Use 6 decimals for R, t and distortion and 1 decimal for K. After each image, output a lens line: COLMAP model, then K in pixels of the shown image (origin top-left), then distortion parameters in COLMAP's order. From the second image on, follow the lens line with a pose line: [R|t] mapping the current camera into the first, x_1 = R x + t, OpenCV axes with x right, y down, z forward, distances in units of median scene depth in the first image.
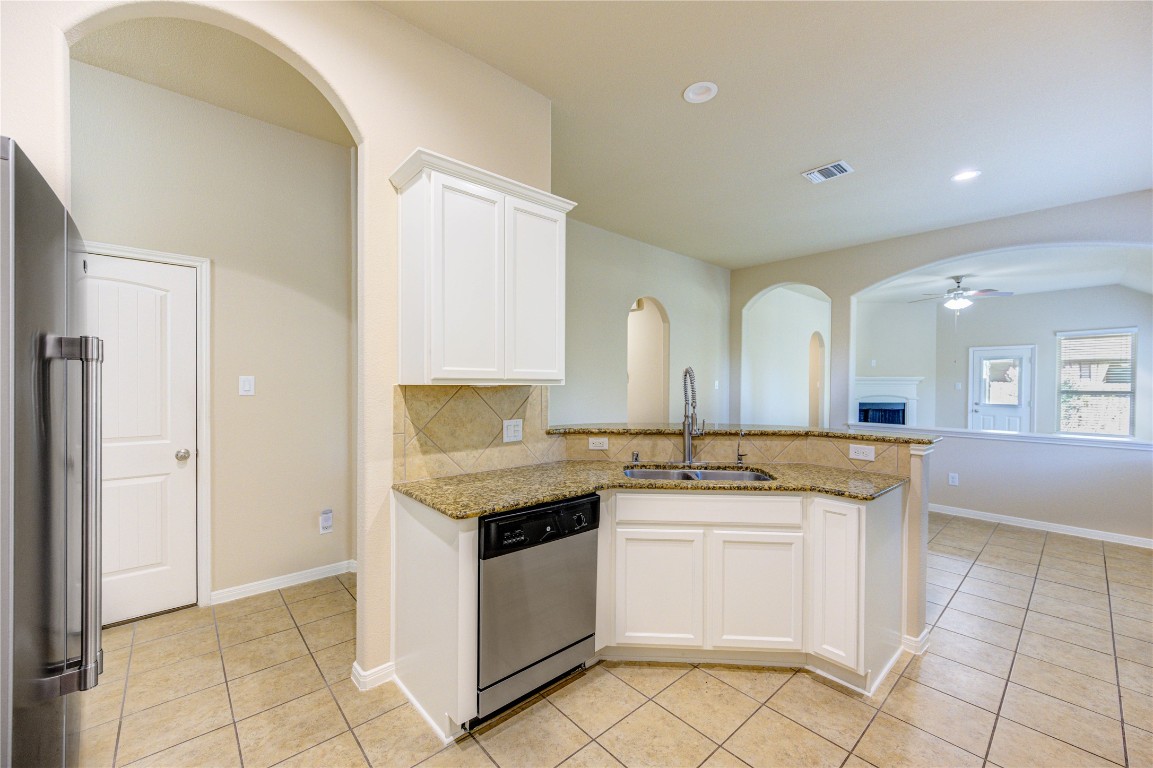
lens RADIAL K [[460.4, 0, 580.7], [0, 460.4, 387.2], [0, 0, 1]] dist [-0.000552, -0.000686]
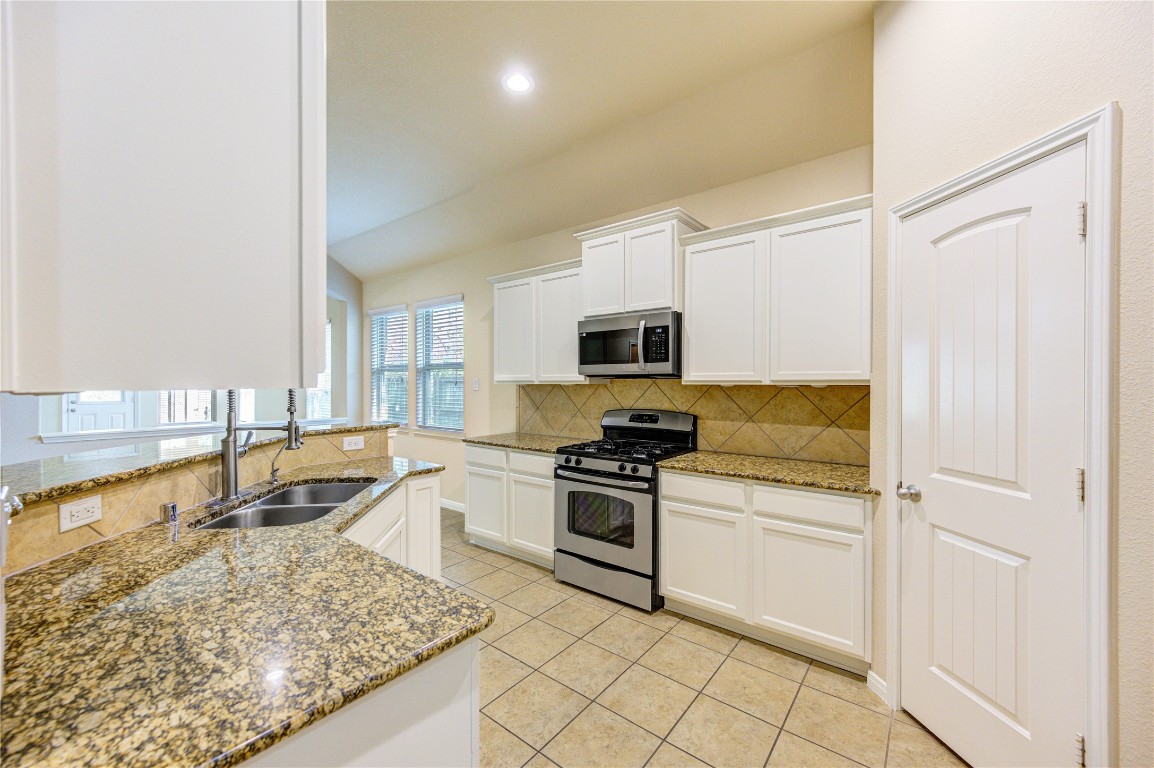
lens RADIAL K [[452.7, 0, 576.9], [0, 452.7, 382.9], [0, 0, 1]] dist [0.001684, -0.000023]
pose [[-0.162535, -0.007740, 0.986672, -0.560382], [0.006283, 0.999941, 0.008879, -0.009610], [-0.986683, 0.007642, -0.162477, 0.661450]]
